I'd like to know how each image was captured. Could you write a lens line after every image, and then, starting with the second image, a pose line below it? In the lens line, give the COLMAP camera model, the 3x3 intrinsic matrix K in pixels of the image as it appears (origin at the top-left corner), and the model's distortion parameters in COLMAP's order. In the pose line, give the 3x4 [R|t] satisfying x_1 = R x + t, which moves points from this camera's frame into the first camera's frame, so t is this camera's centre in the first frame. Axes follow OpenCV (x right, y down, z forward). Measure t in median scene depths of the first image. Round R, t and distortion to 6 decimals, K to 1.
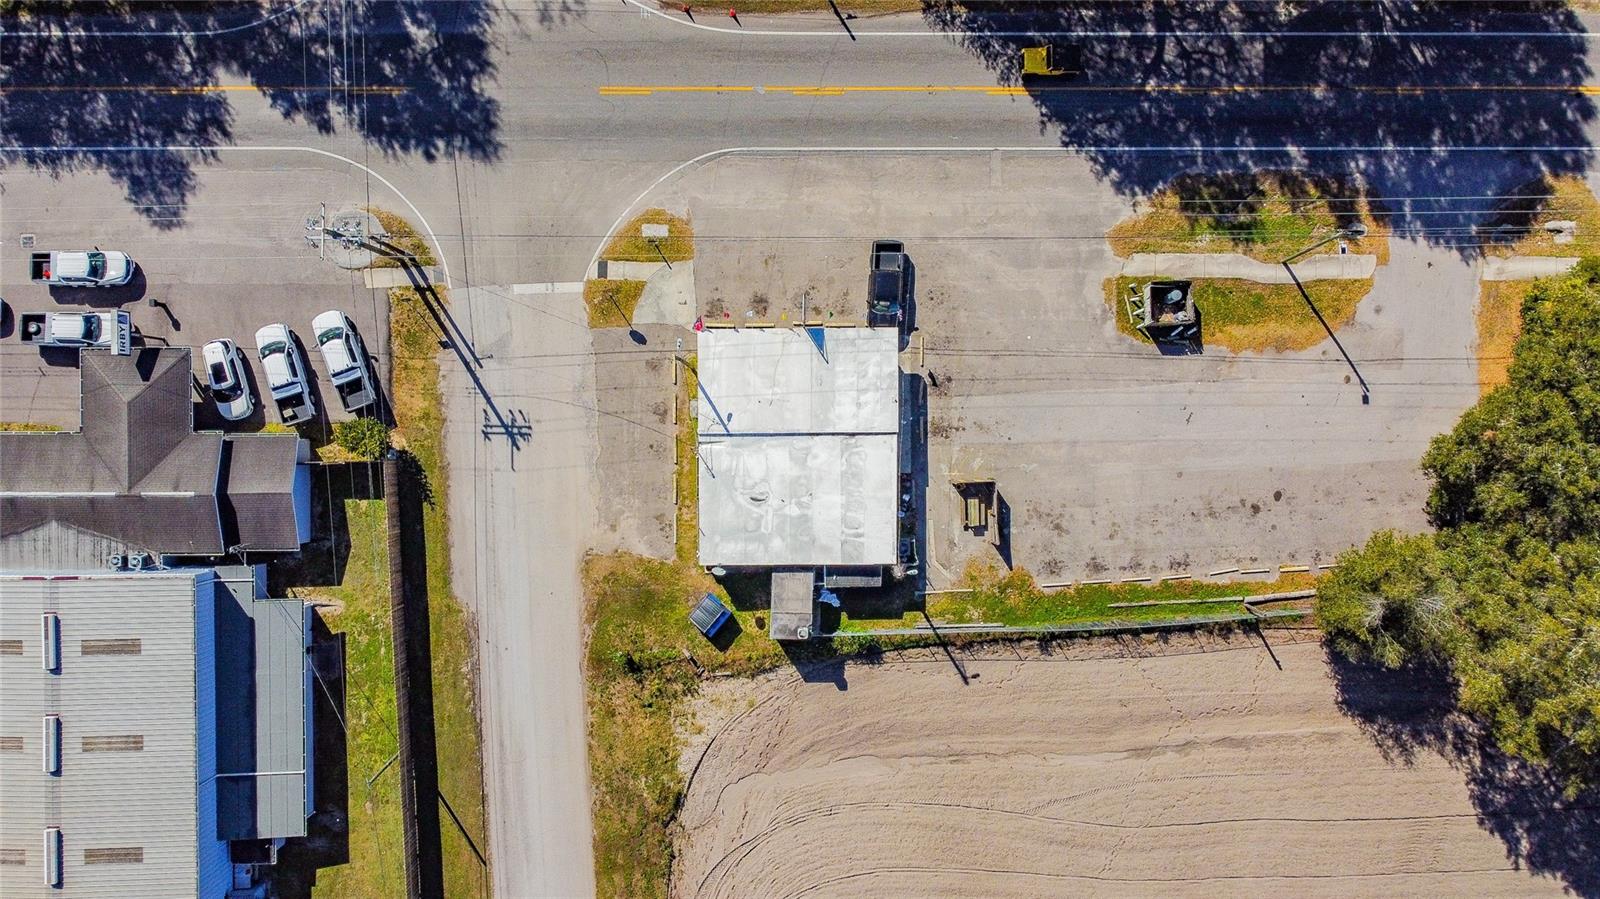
lens RADIAL K [[1210.9, 0, 787.2], [0, 1210.9, 447.0], [0, 0, 1]] dist [0.011080, -0.013994]
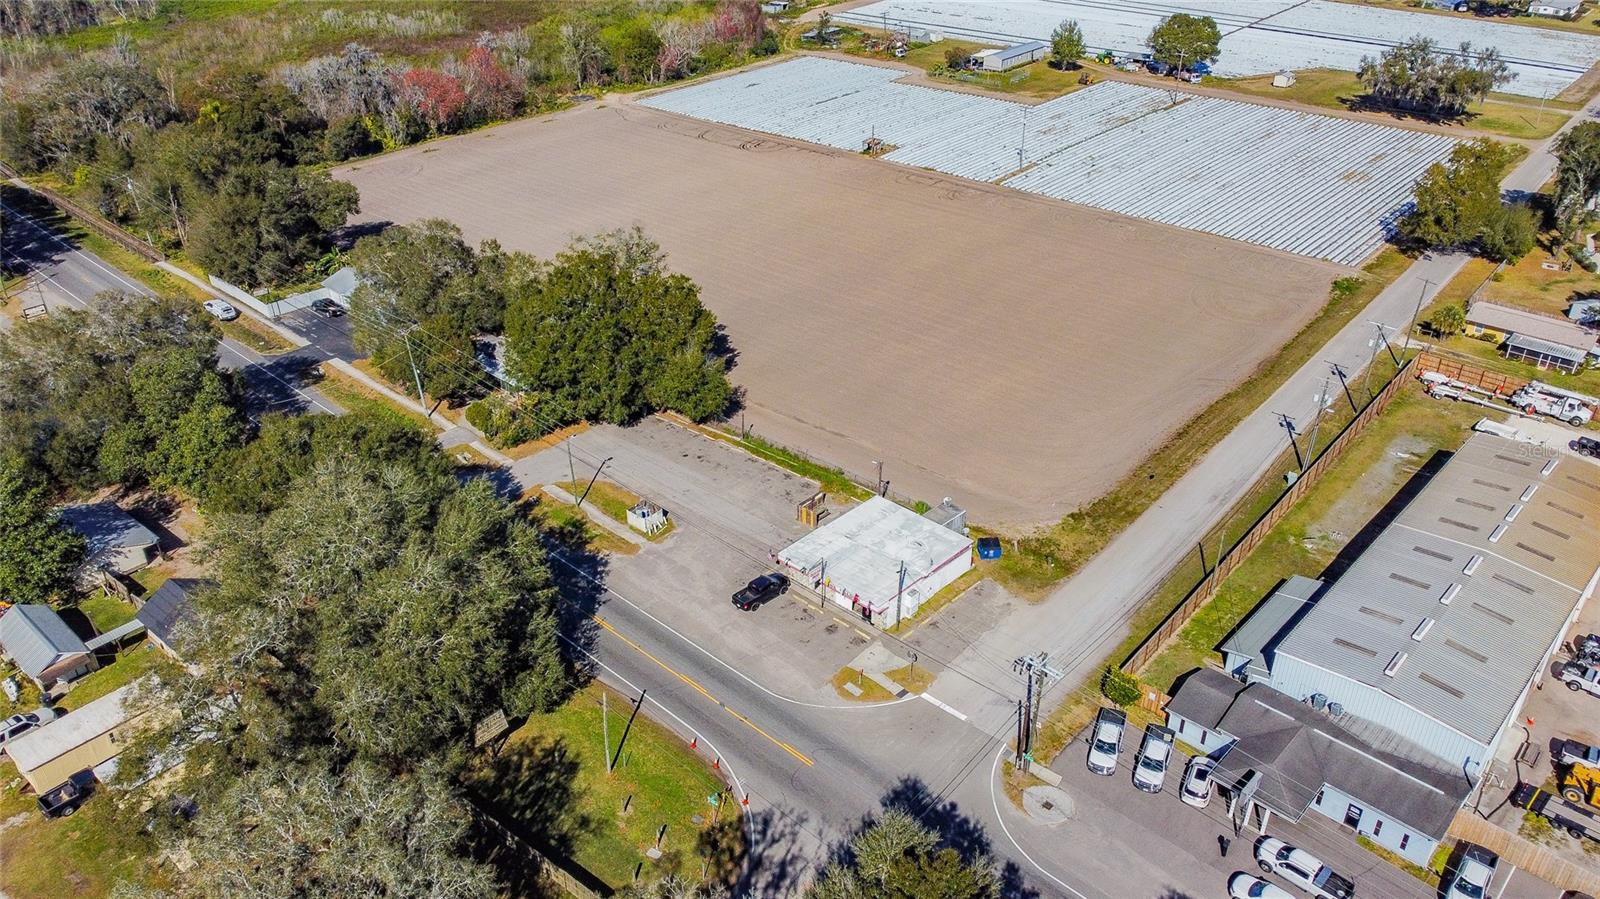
lens RADIAL K [[1210.9, 0, 797.0], [0, 1210.9, 456.1], [0, 0, 1]] dist [0.011080, -0.013994]
pose [[-0.726809, -0.354397, 0.588346, -0.752945], [0.686837, -0.372749, 0.623950, -0.951299], [-0.001821, 0.857590, 0.514330, 0.096876]]
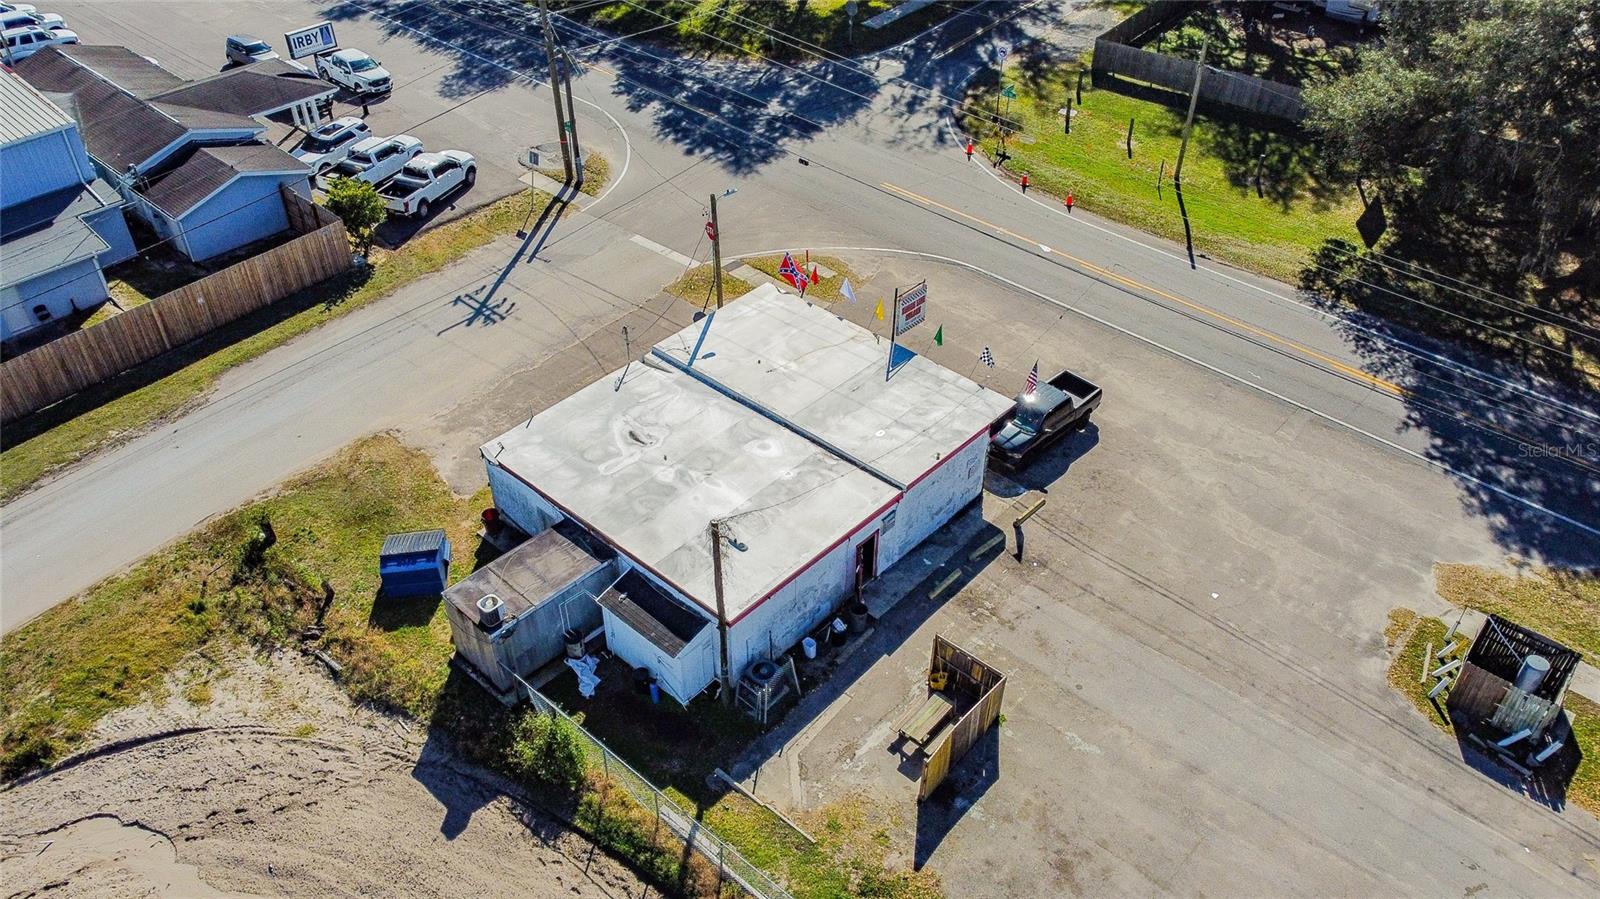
lens RADIAL K [[1210.9, 0, 800.4], [0, 1210.9, 465.9], [0, 0, 1]] dist [0.011080, -0.013994]
pose [[0.735662, 0.423846, -0.528353, 0.320515], [-0.677349, 0.459697, -0.574349, 0.307688], [-0.000553, 0.780406, 0.625273, 0.628317]]
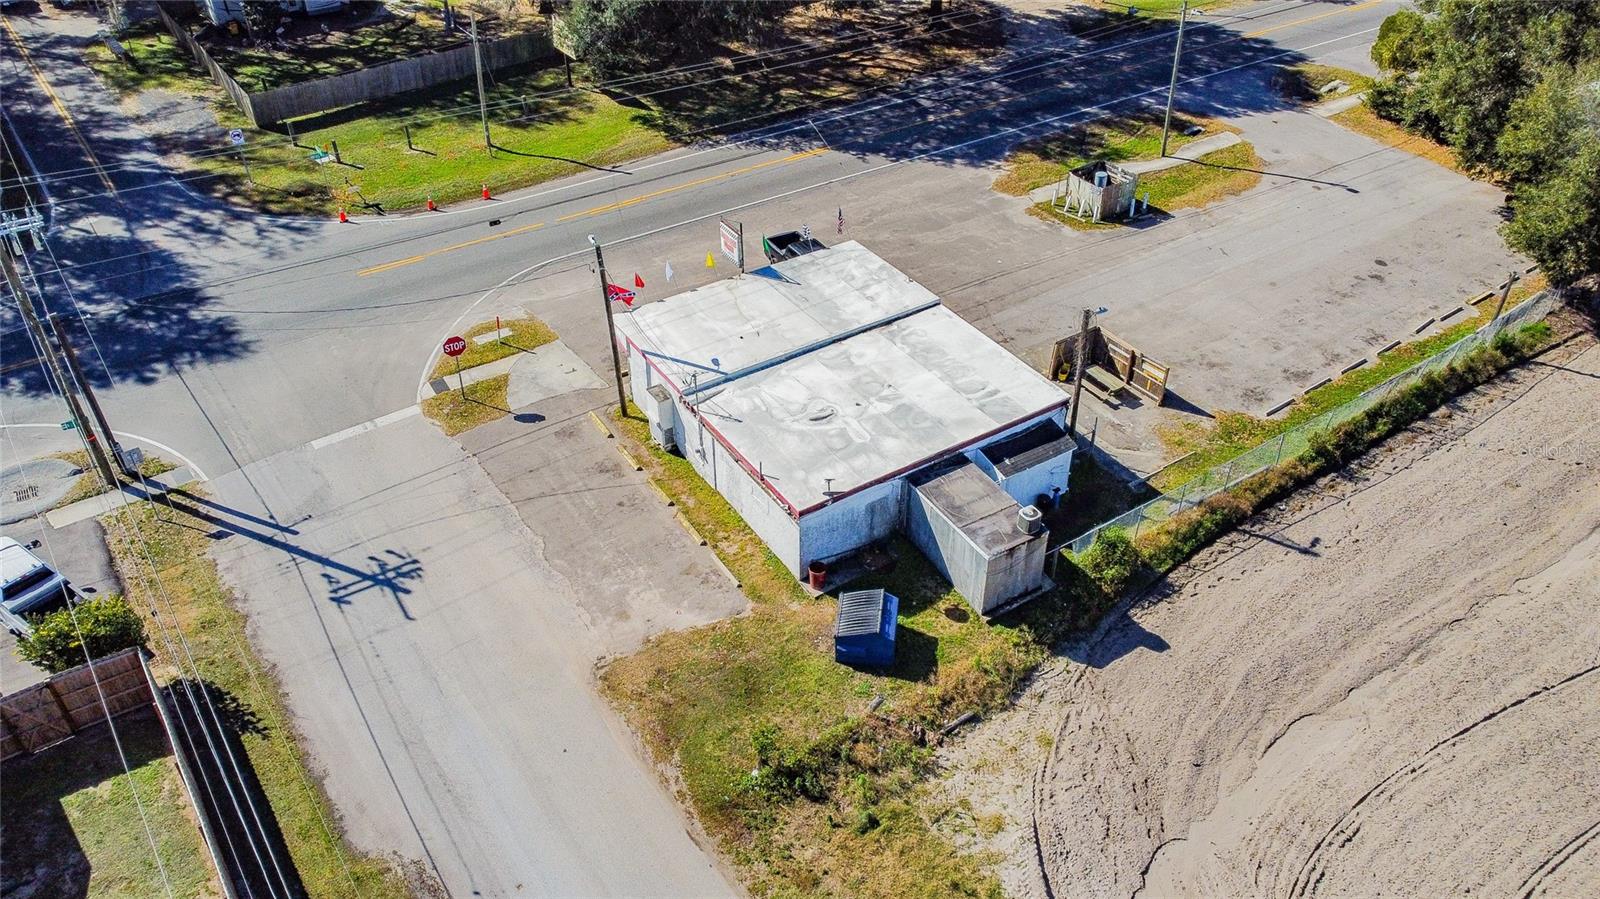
lens RADIAL K [[1210.9, 0, 799.9], [0, 1210.9, 440.9], [0, 0, 1]] dist [0.011080, -0.013994]
pose [[0.846166, -0.333219, 0.415894, -0.273144], [0.532675, 0.505198, -0.678994, 0.428958], [0.016145, 0.796078, 0.604979, 0.619348]]
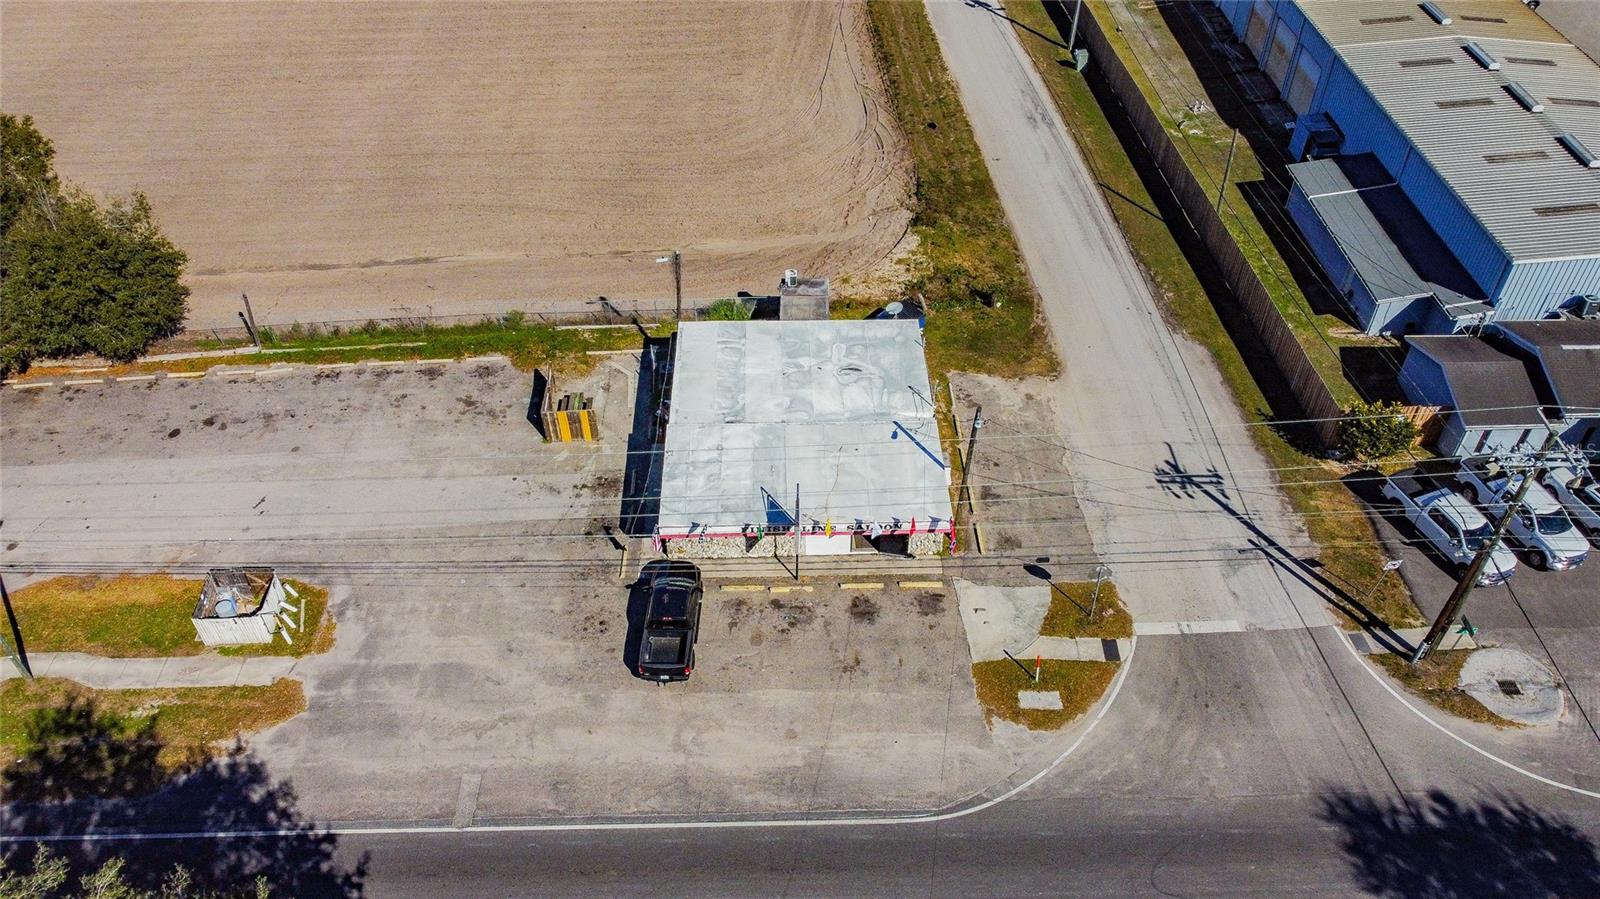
lens RADIAL K [[1210.9, 0, 797.2], [0, 1210.9, 453.9], [0, 0, 1]] dist [0.011080, -0.013994]
pose [[-0.999706, 0.003101, -0.024048, 0.028880], [-0.019857, -0.673857, 0.738595, -0.546584], [-0.013914, 0.738856, 0.673720, 0.490192]]
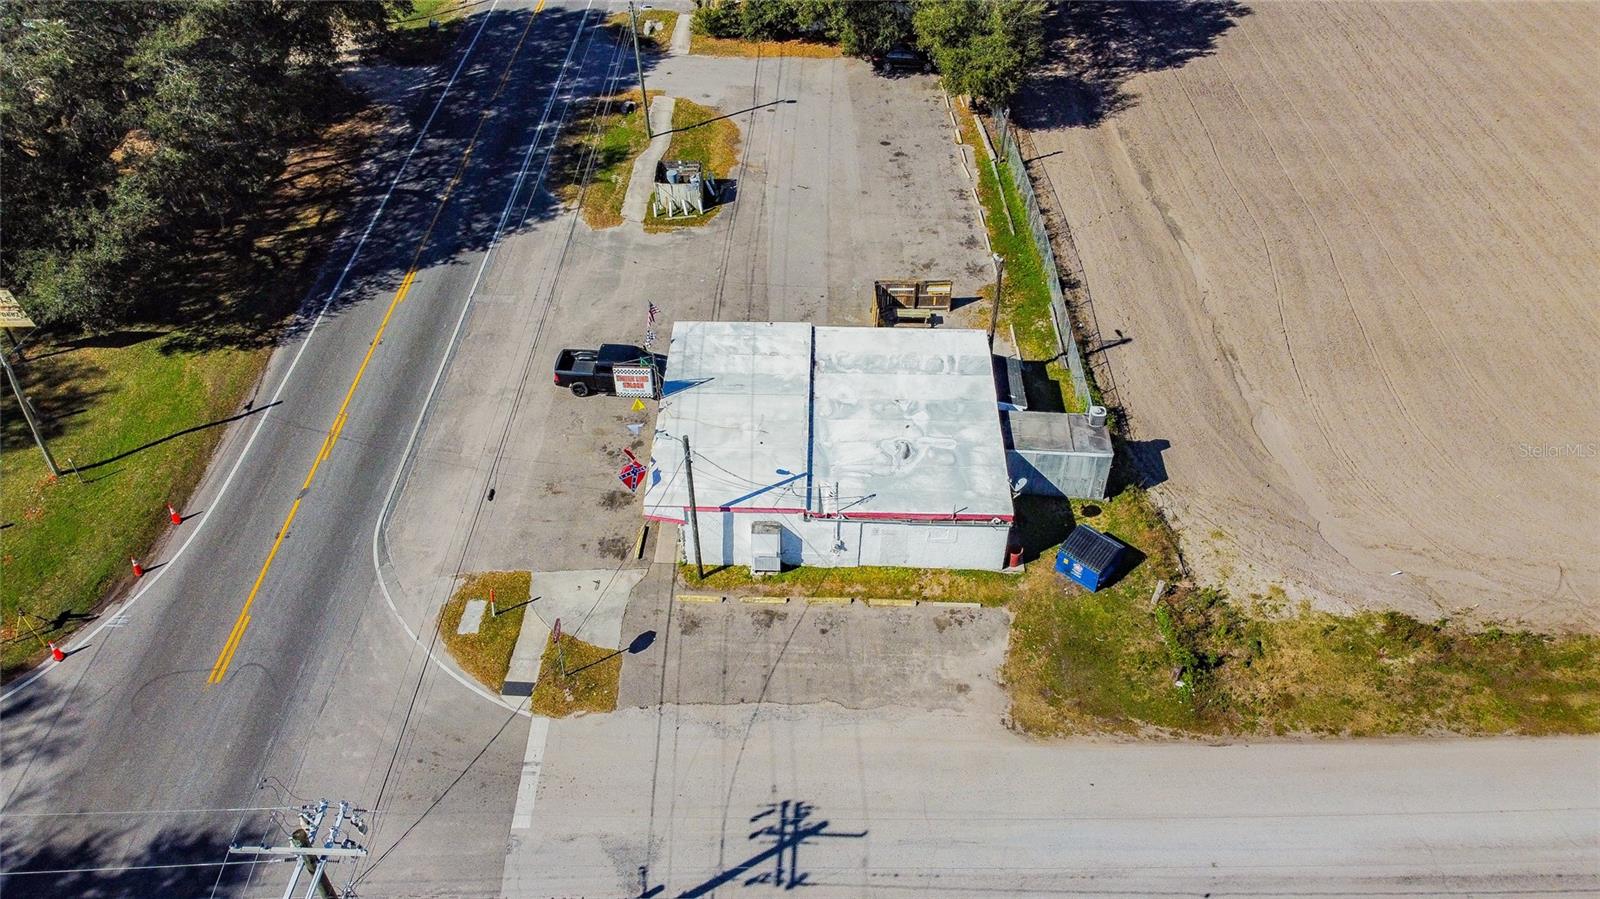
lens RADIAL K [[1210.9, 0, 792.1], [0, 1210.9, 450.1], [0, 0, 1]] dist [0.011080, -0.013994]
pose [[0.037809, -0.673489, 0.738230, -0.498715], [0.999251, 0.019406, -0.033474, 0.002115], [0.008218, 0.738943, 0.673718, 0.522703]]
